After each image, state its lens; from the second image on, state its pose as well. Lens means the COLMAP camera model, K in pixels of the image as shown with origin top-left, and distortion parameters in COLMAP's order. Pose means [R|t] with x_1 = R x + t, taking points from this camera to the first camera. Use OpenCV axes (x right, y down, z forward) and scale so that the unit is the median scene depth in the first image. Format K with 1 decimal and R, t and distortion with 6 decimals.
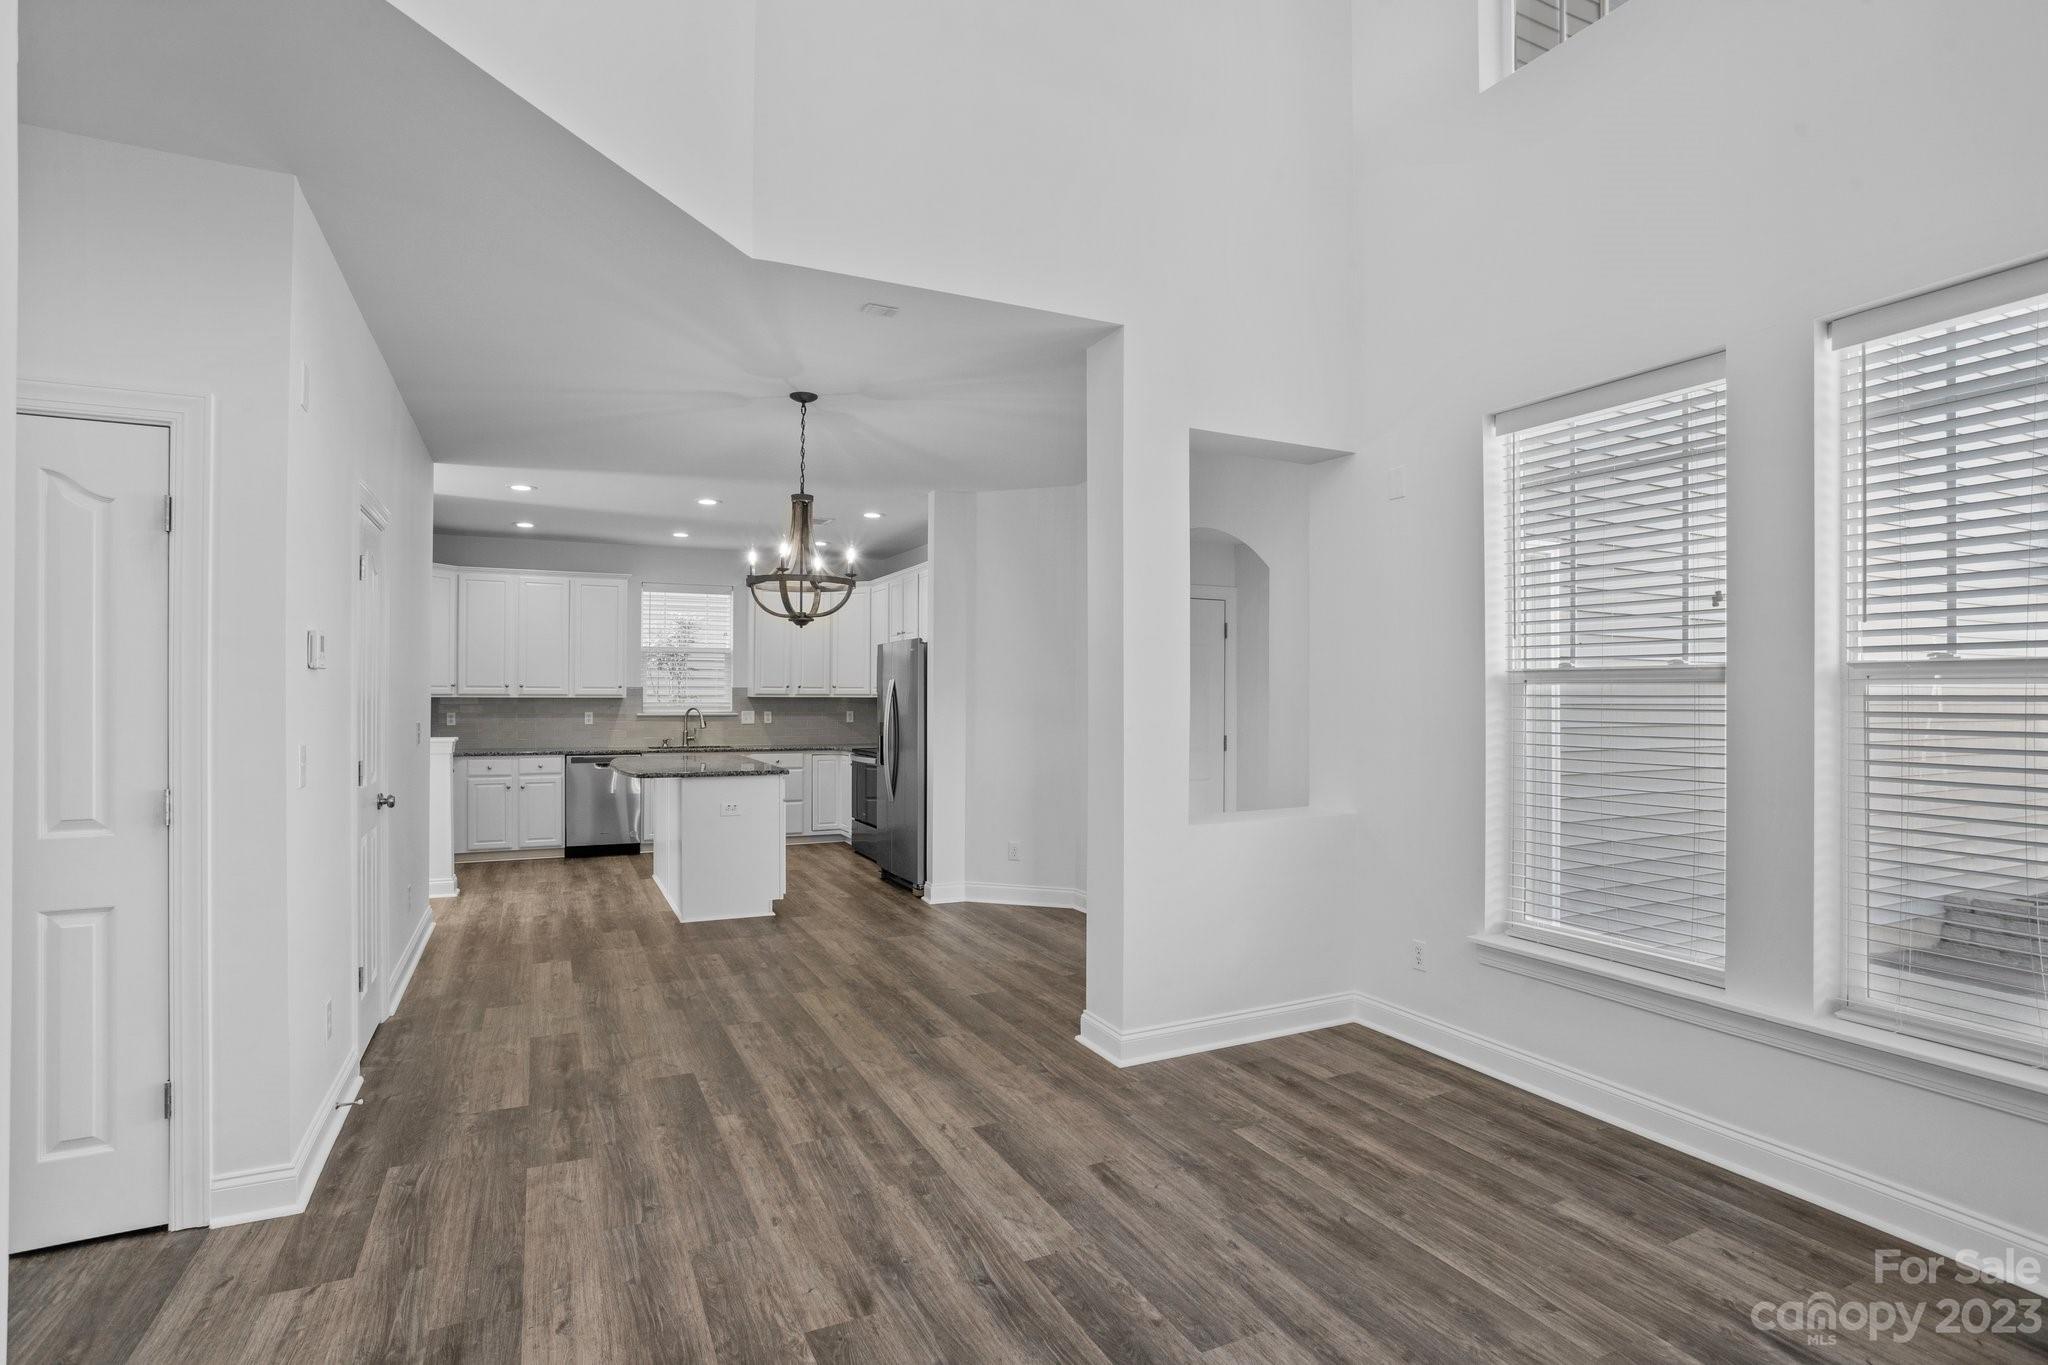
lens RADIAL K [[997.7, 0, 1025.5], [0, 997.7, 684.4], [0, 0, 1]] dist [-0.028692, 0.010378]
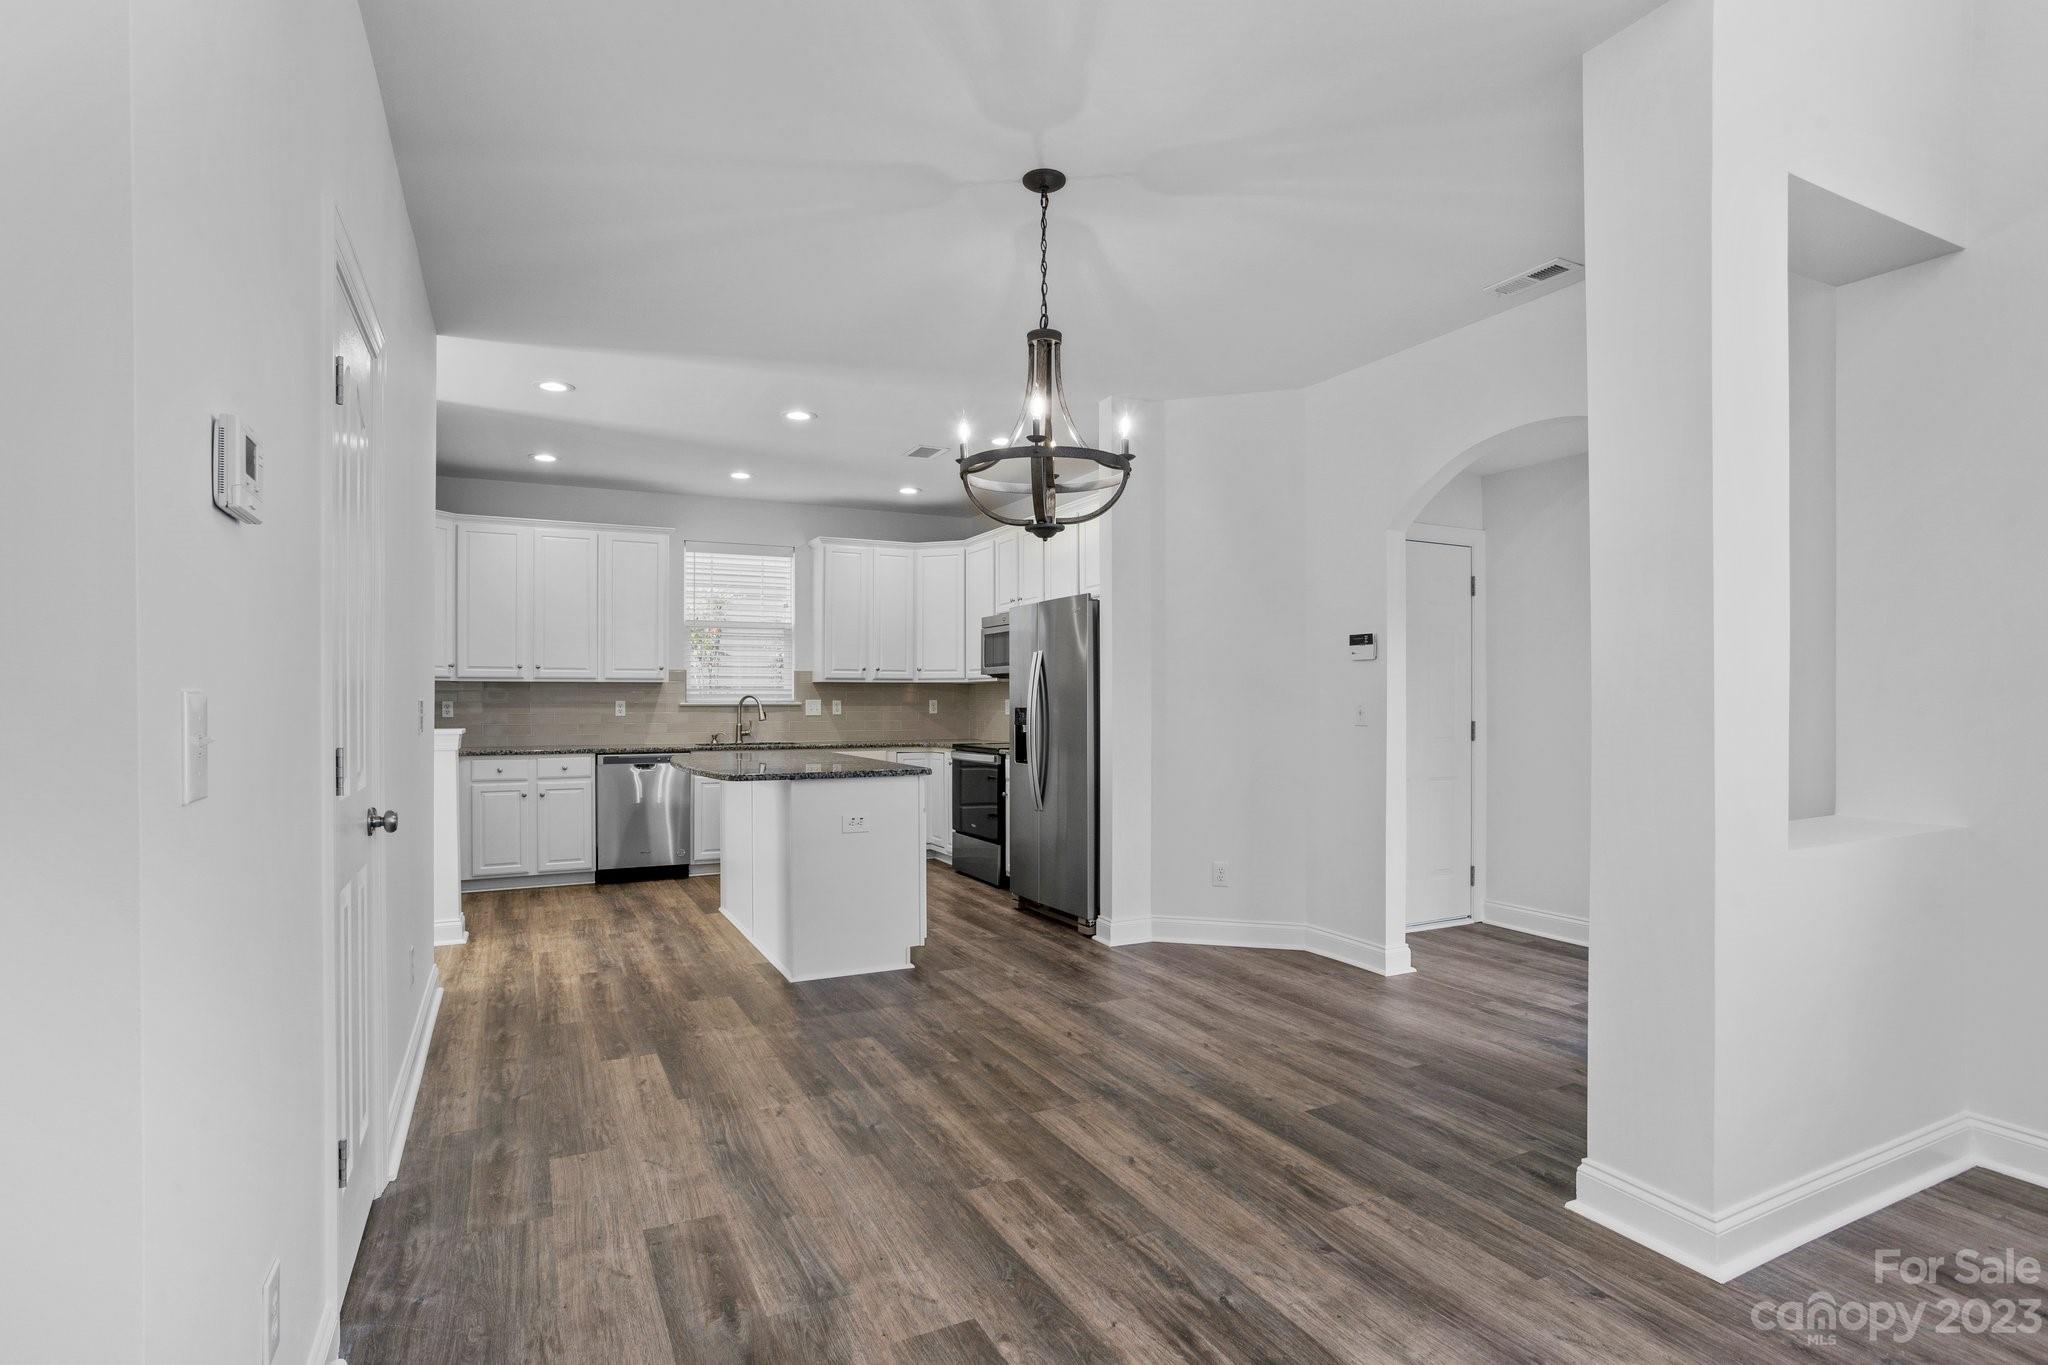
lens RADIAL K [[997.7, 0, 1035.5], [0, 997.7, 690.5], [0, 0, 1]] dist [-0.028692, 0.010378]
pose [[0.999547, -0.004064, 0.029820, -0.211830], [0.004005, 0.999990, 0.002021, 0.031947], [-0.029828, -0.001901, 0.999553, 0.308749]]
